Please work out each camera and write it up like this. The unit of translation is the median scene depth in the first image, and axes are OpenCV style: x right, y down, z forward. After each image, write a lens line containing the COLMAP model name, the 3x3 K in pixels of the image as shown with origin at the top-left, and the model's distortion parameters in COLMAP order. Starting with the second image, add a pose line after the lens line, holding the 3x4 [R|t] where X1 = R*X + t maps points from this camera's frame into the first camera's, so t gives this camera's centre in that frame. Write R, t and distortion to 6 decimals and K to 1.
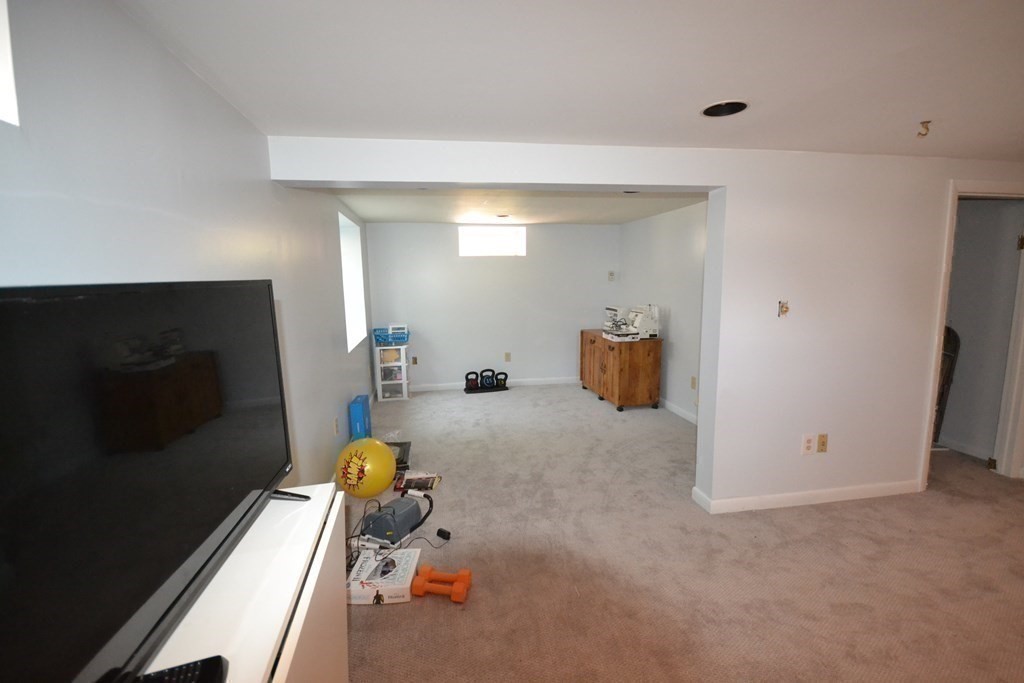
lens RADIAL K [[457.2, 0, 511.0], [0, 457.2, 337.6], [0, 0, 1]] dist [-0.000729, -0.004944]
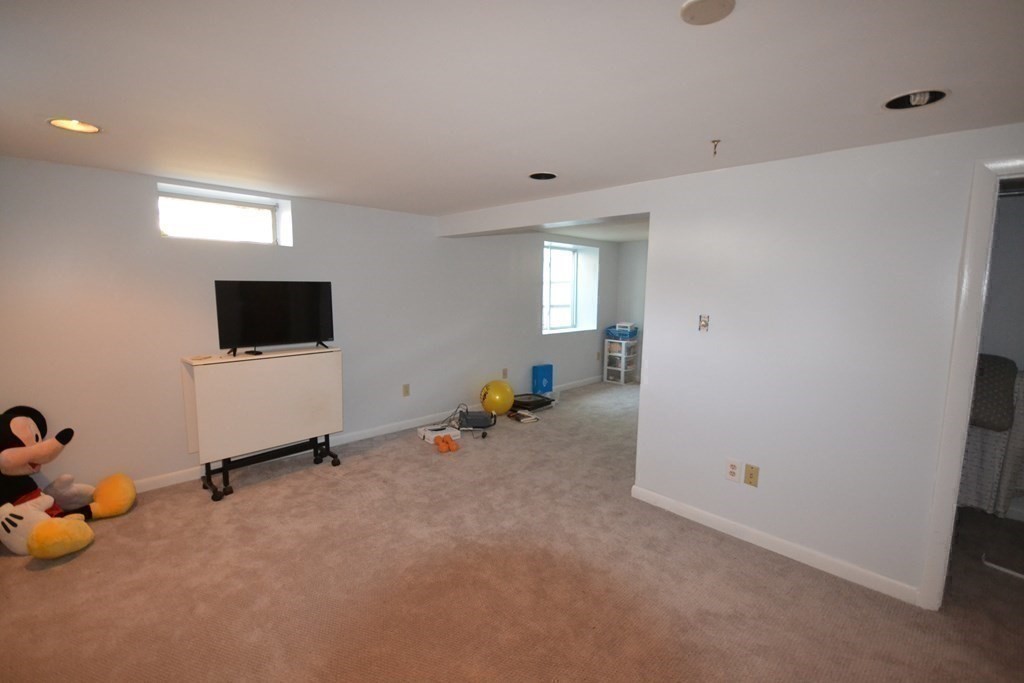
lens RADIAL K [[457.2, 0, 508.9], [0, 457.2, 342.8], [0, 0, 1]] dist [-0.000729, -0.004944]
pose [[0.567052, 0.123245, -0.814409, 0.599305], [-0.125885, 0.990094, 0.062181, -0.014690], [0.814005, 0.067262, 0.576950, 0.030044]]
